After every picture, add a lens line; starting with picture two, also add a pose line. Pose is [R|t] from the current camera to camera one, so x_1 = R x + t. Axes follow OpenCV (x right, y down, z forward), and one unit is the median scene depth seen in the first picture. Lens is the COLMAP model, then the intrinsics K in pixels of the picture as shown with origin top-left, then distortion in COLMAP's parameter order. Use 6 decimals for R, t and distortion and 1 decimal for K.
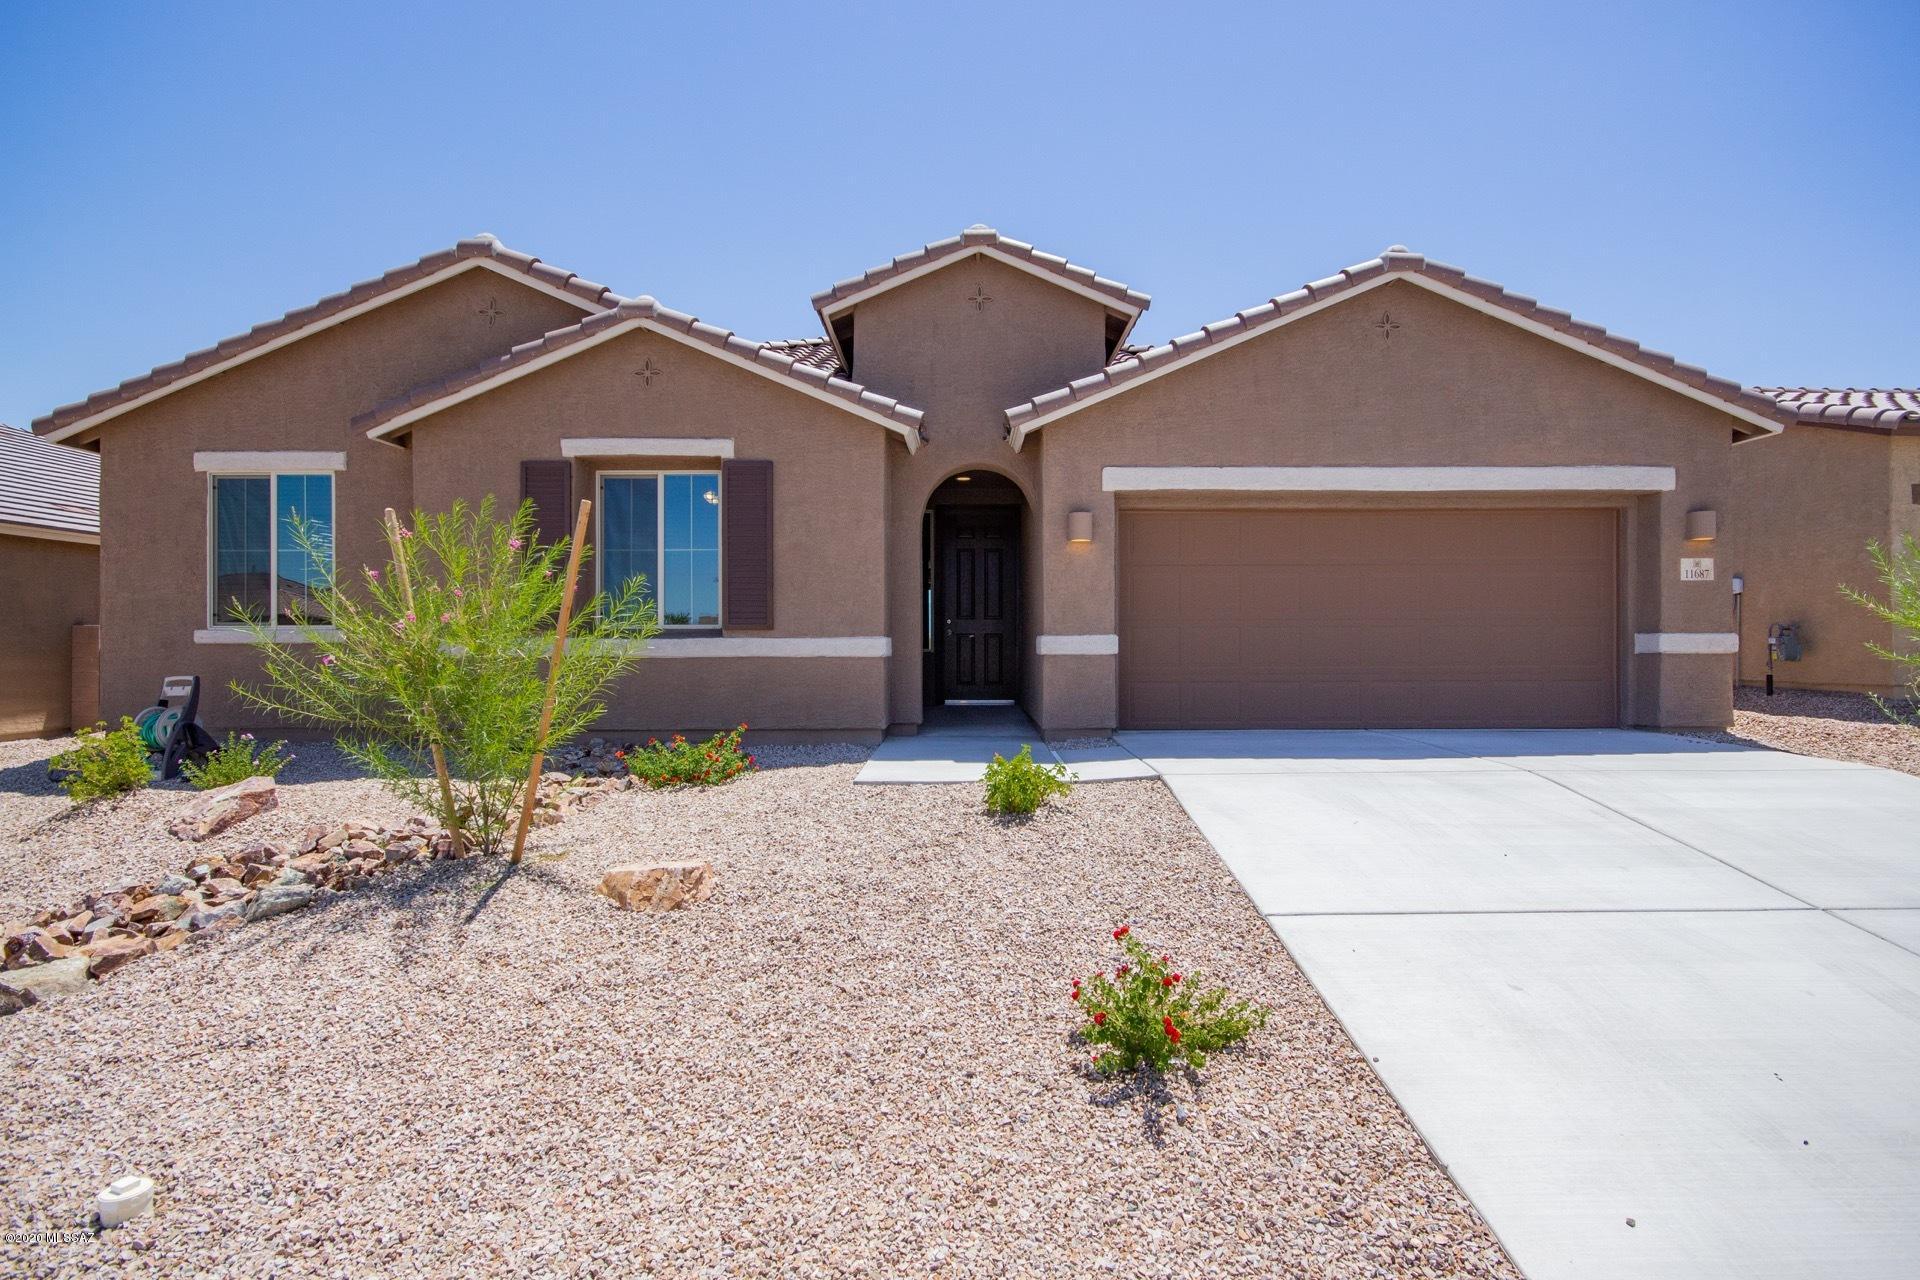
lens RADIAL K [[898.8, 0, 960.0], [0, 898.8, 640.0], [0, 0, 1]] dist [0.006018, 0.000240]
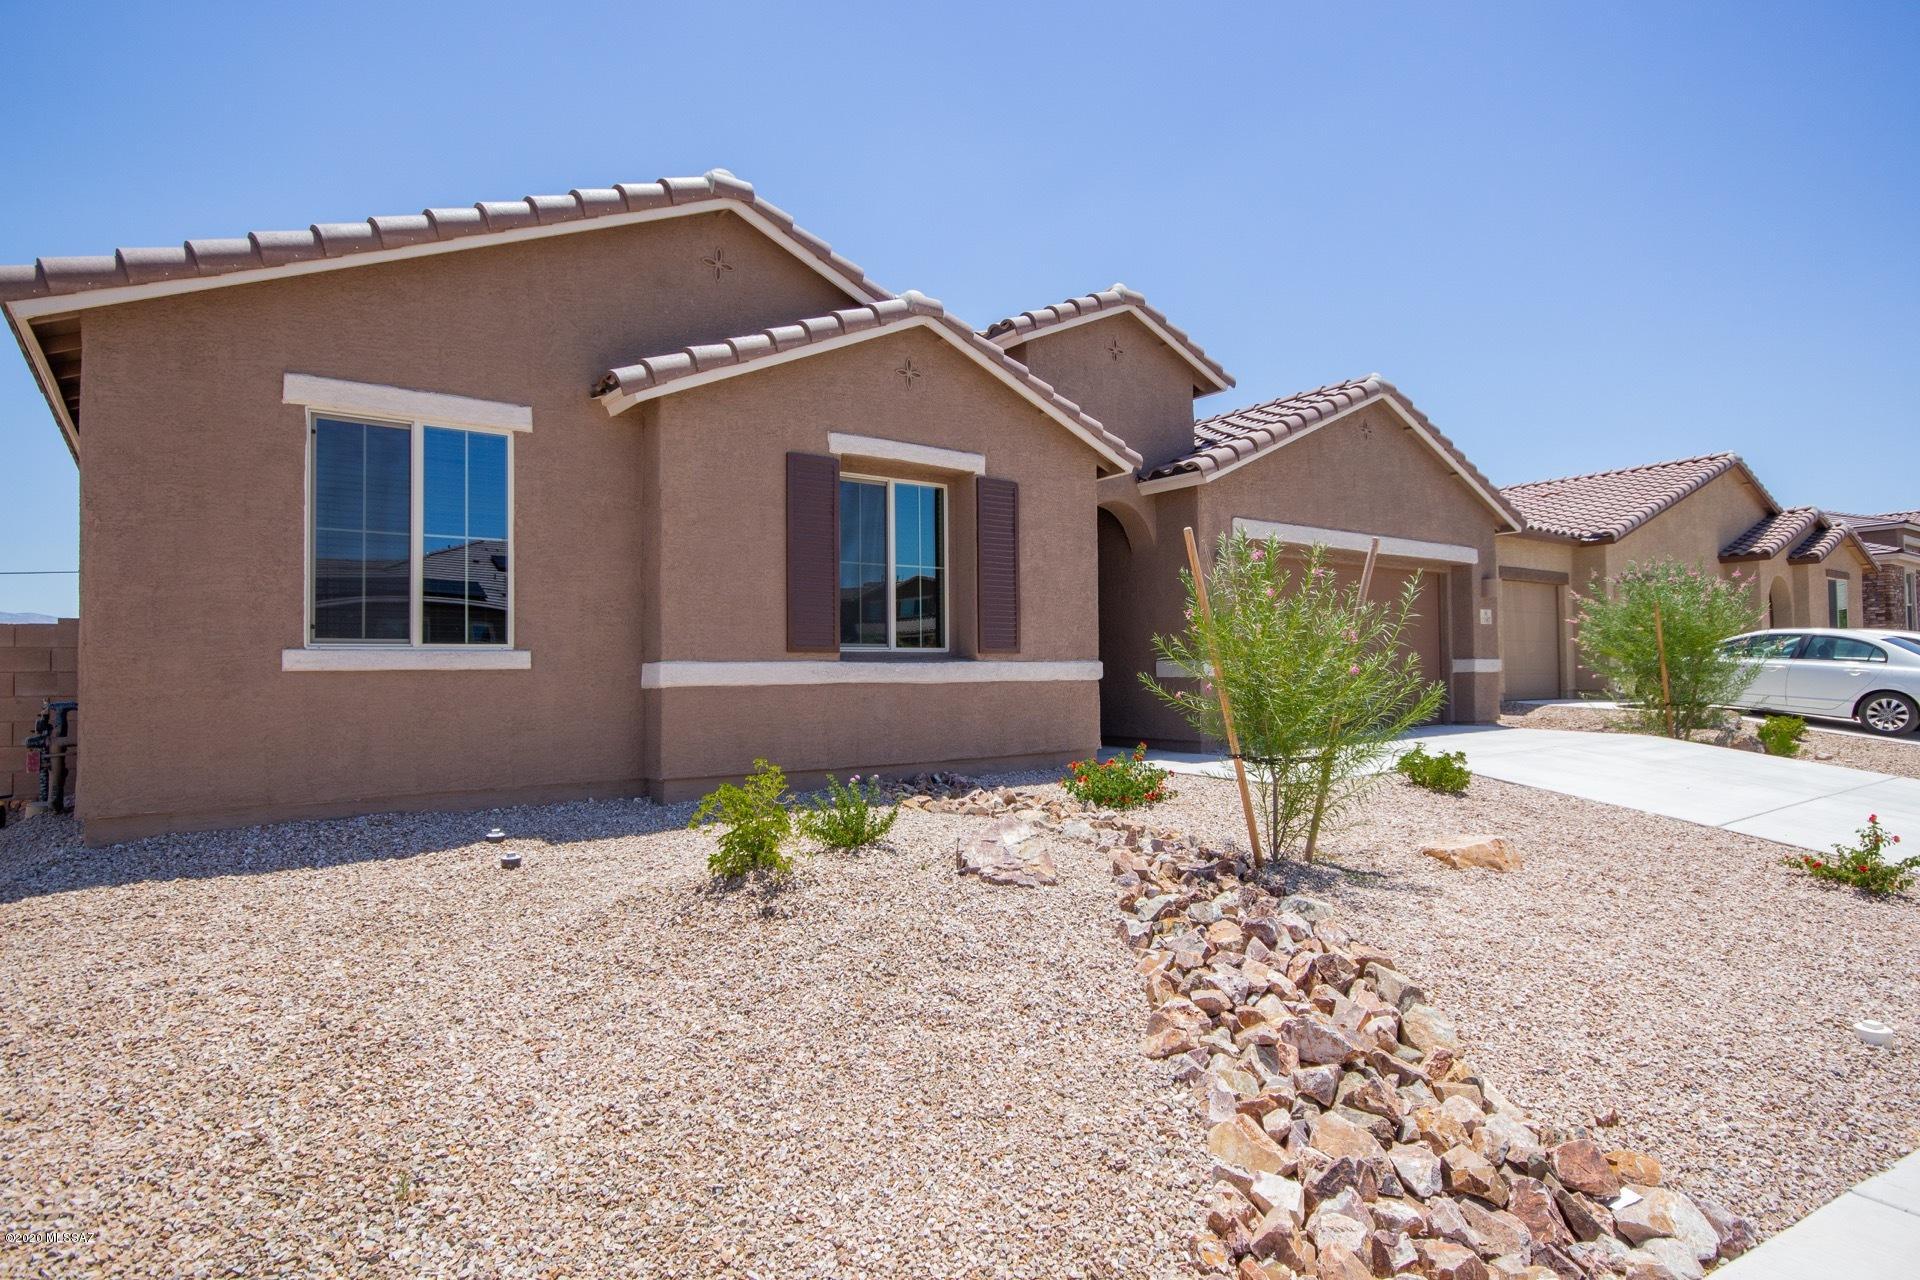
lens RADIAL K [[1014.3, 0, 948.1], [0, 1014.3, 642.4], [0, 0, 1]] dist [0.000729, 0.001036]
pose [[0.809846, 0.011516, 0.586529, -0.917753], [0.009852, 0.999399, -0.033225, 0.012565], [-0.586559, 0.032686, 0.809246, 0.148745]]
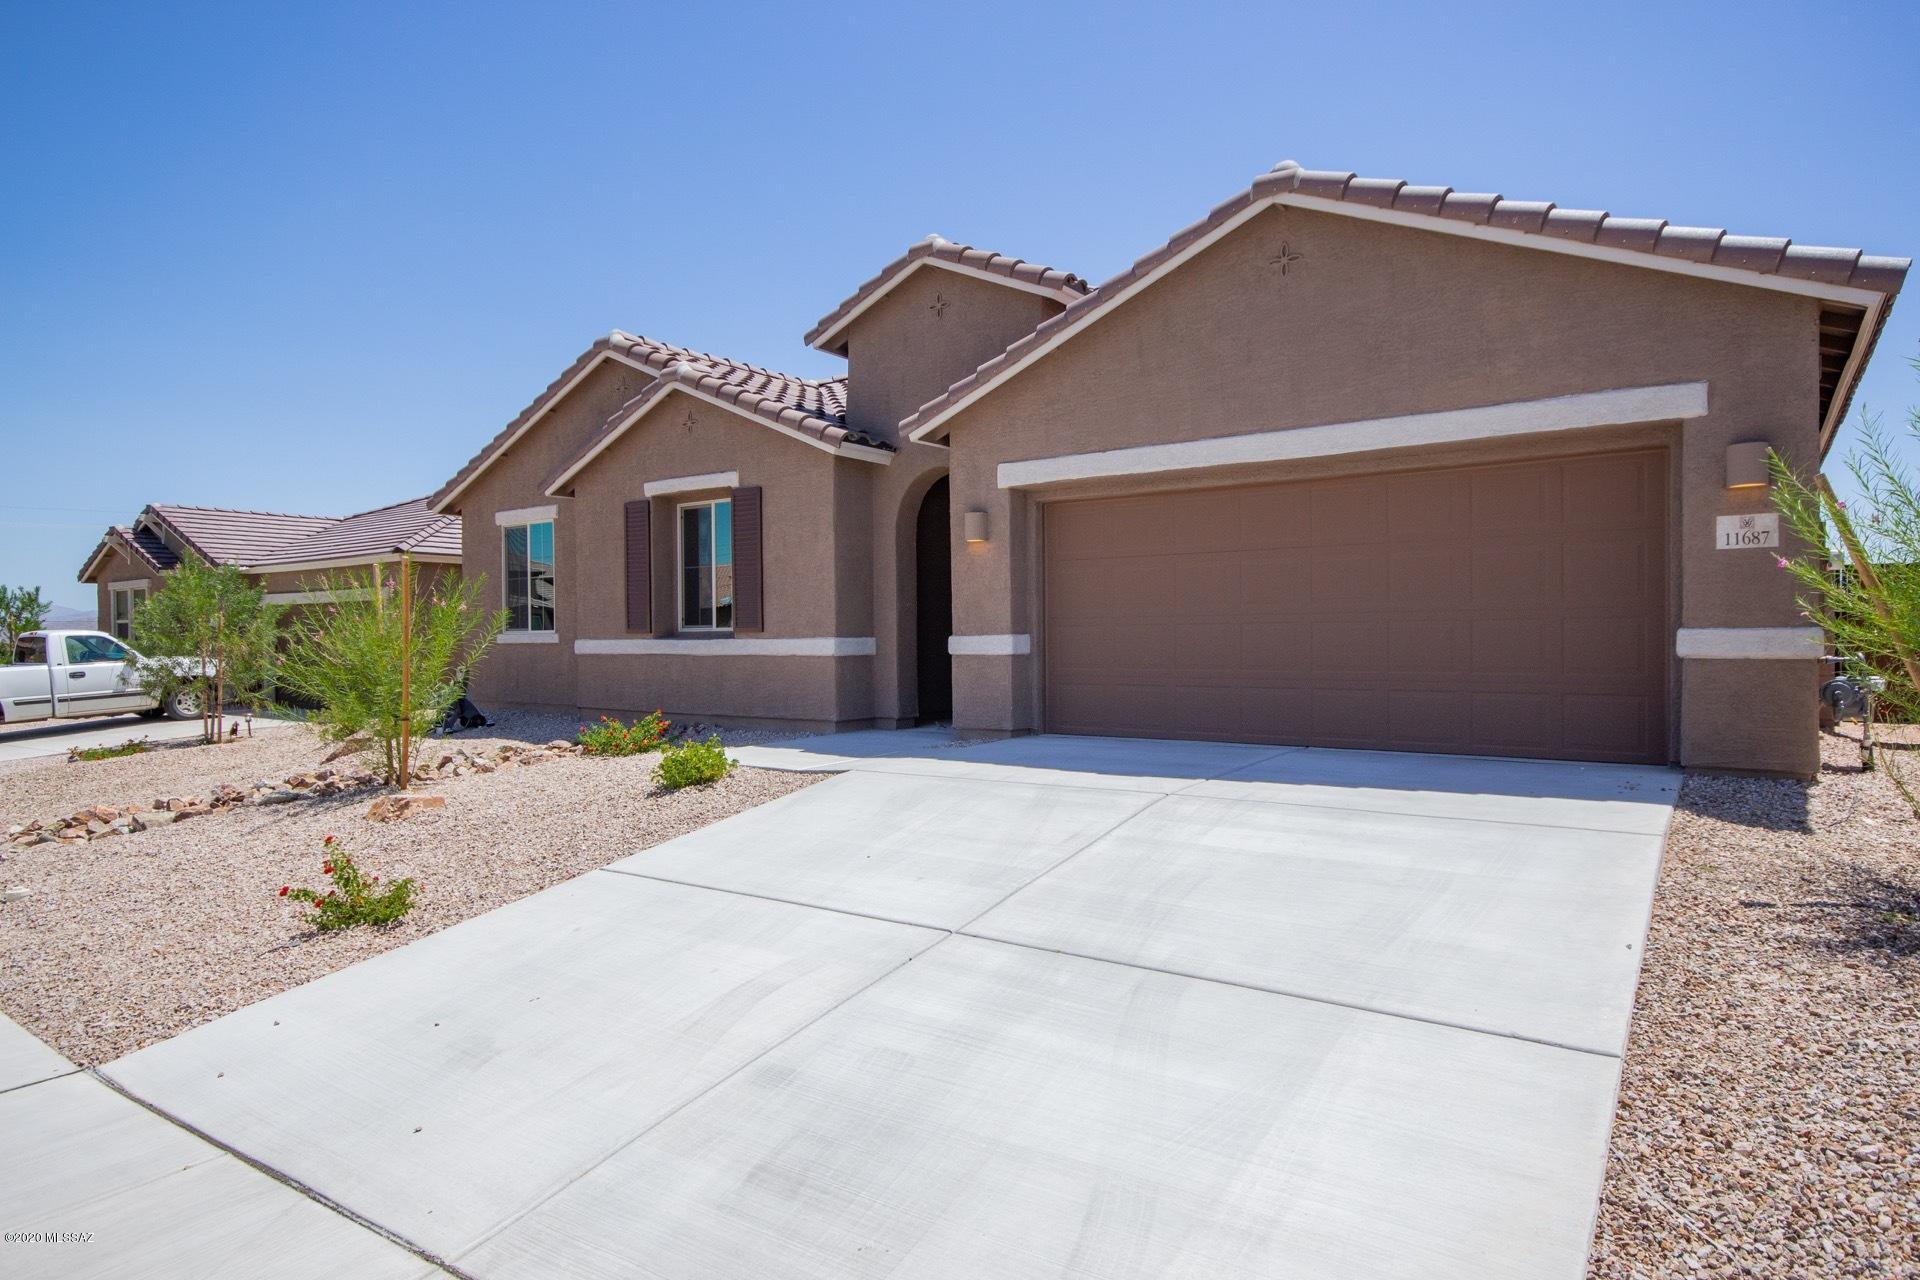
lens RADIAL K [[1029.7, 0, 994.8], [0, 1029.7, 640.8], [0, 0, 1]] dist [0.011994, 0.000980]
pose [[0.830477, -0.001652, -0.557050, 0.780384], [0.007557, 0.999937, 0.008301, -0.008528], [0.557002, -0.011103, 0.830437, 0.060948]]
